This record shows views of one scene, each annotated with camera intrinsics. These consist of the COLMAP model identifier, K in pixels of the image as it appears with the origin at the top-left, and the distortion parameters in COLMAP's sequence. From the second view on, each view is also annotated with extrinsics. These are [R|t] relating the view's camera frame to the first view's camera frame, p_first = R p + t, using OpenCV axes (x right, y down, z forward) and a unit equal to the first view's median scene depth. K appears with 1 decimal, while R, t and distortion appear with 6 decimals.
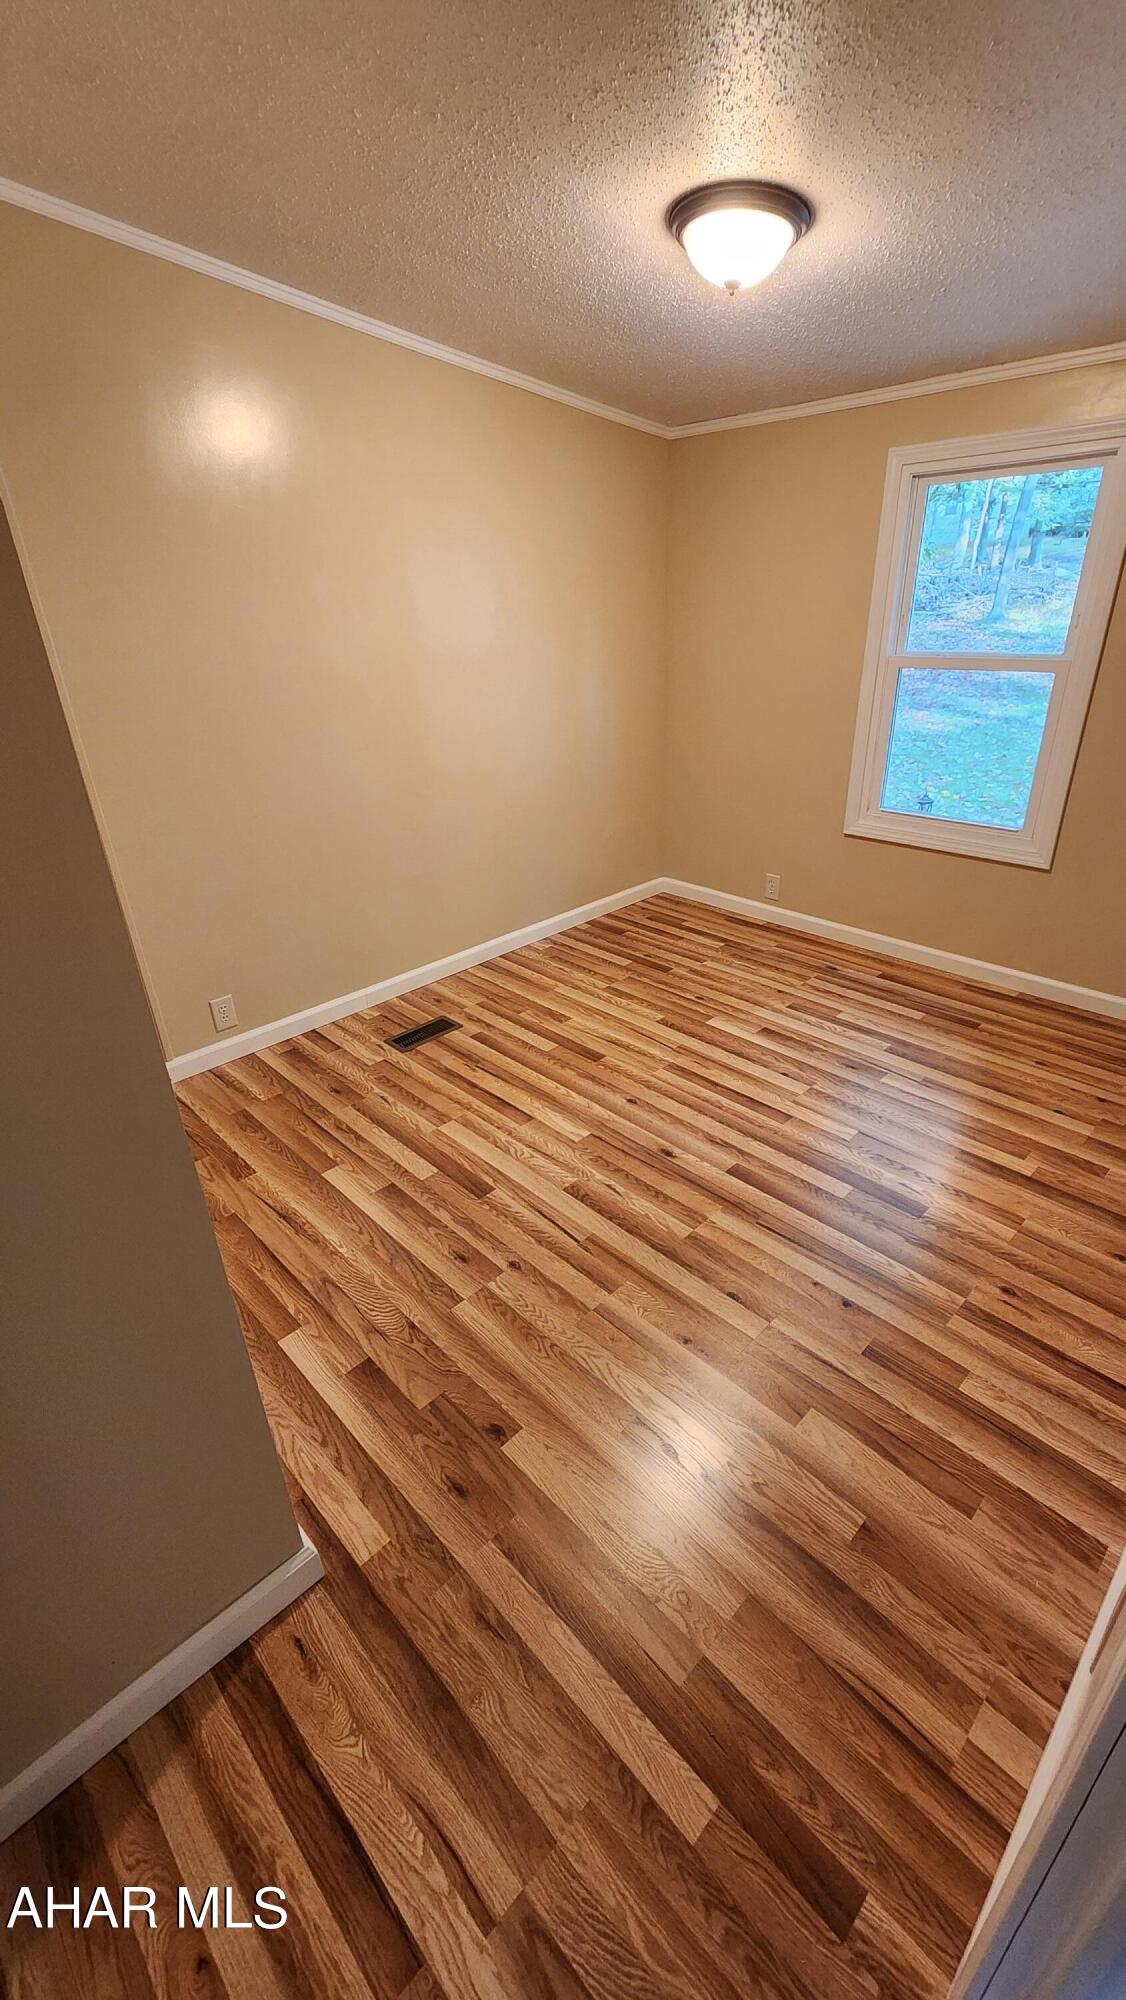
lens RADIAL K [[824.1, 0, 570.1], [0, 824.1, 1009.3], [0, 0, 1]] dist [0.000348, -0.000655]
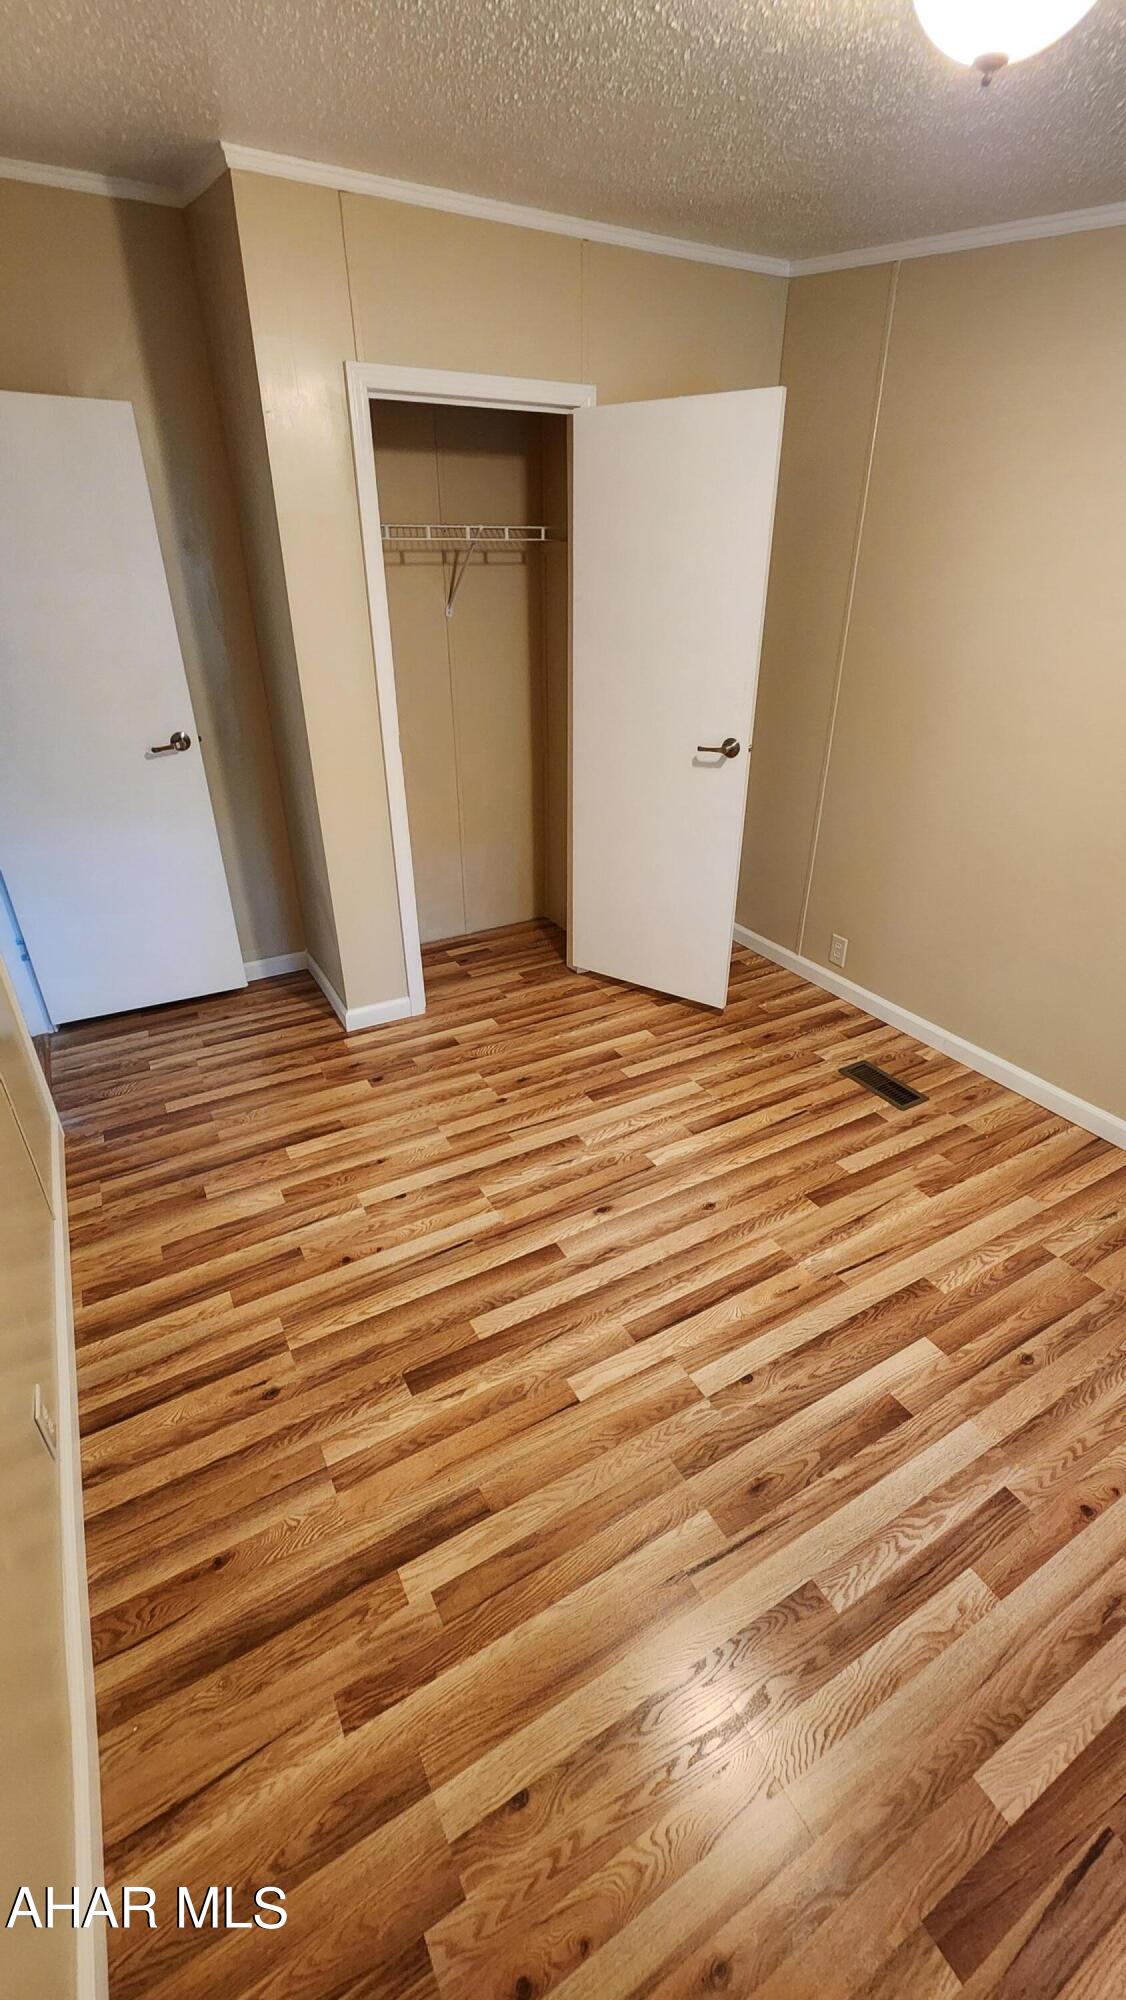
lens RADIAL K [[821.0, 0, 563.0], [0, 821.0, 1000.0], [0, 0, 1]] dist [0.003543, -0.000307]
pose [[-0.257314, 0.477125, -0.840322, 0.734978], [-0.431059, 0.721616, 0.541719, -0.441209], [0.864857, 0.501620, 0.019987, 0.762715]]
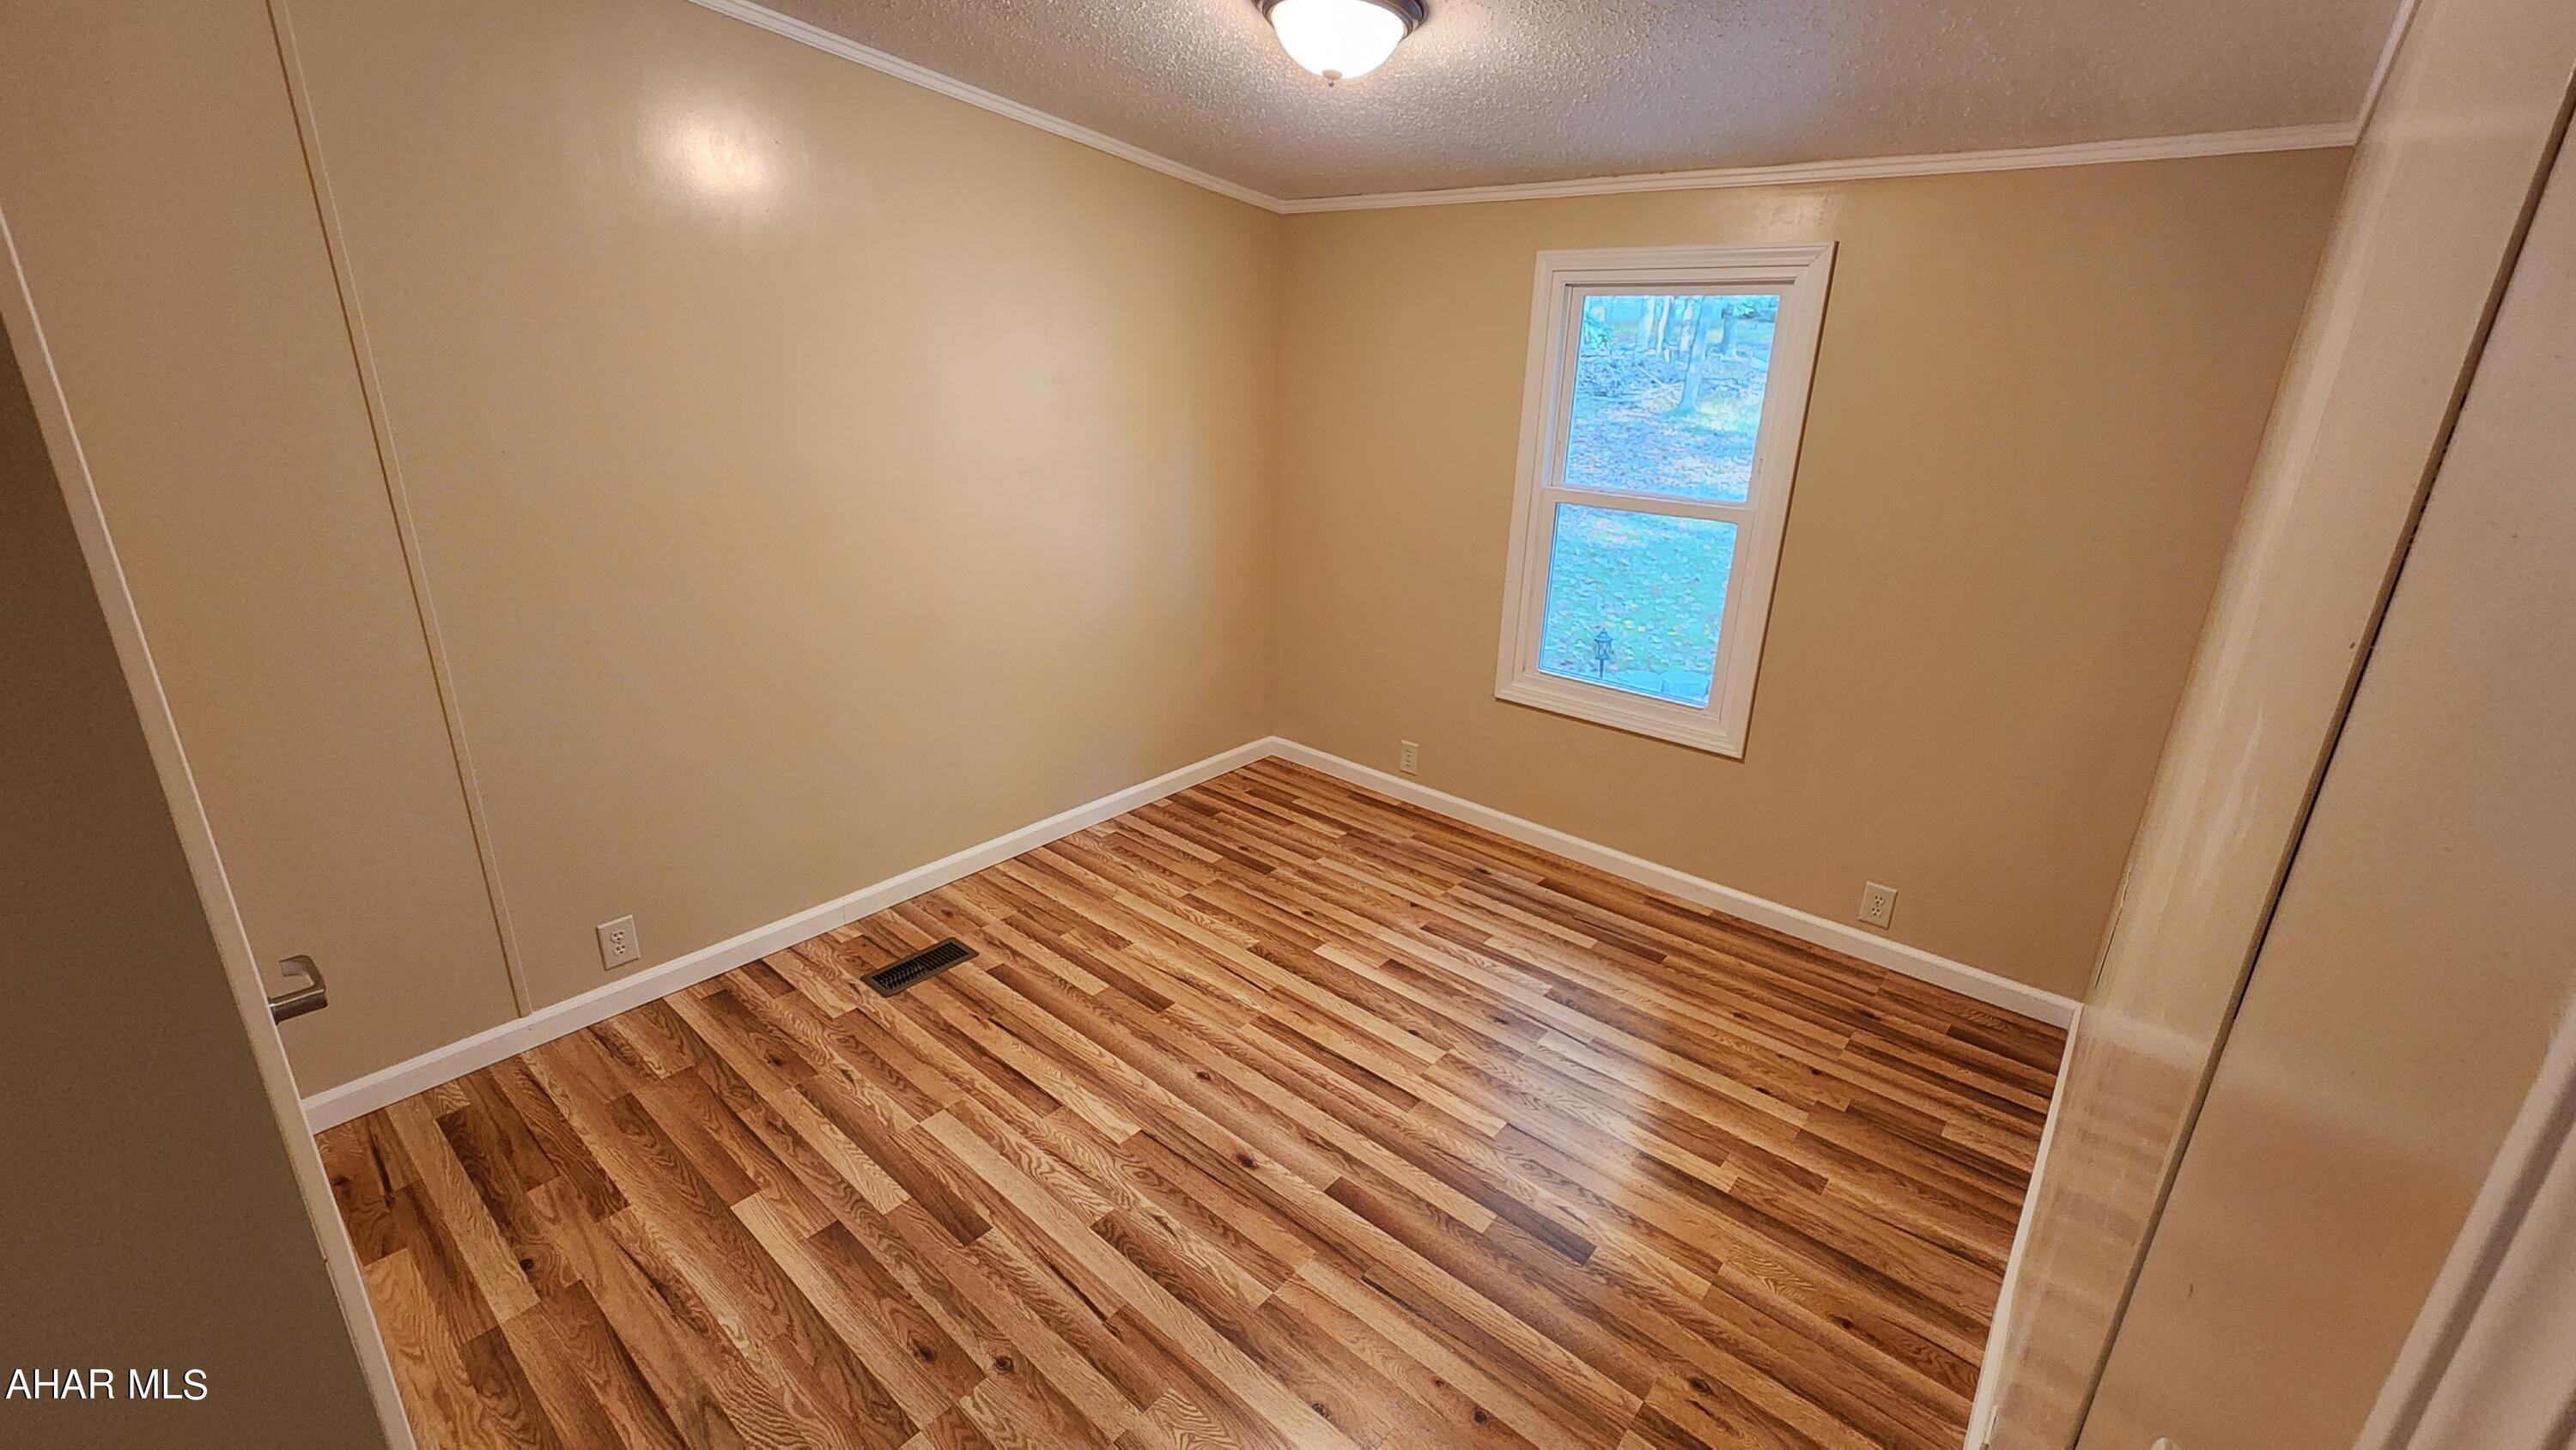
lens RADIAL K [[1059.6, 0, 1299.8], [0, 1059.6, 716.0], [0, 0, 1]] dist [0.003612, -0.000177]
pose [[0.993487, 0.026996, 0.110706, 0.048639], [-0.012114, 0.991048, -0.132958, -0.080037], [-0.113304, 0.130751, 0.984920, 0.037465]]
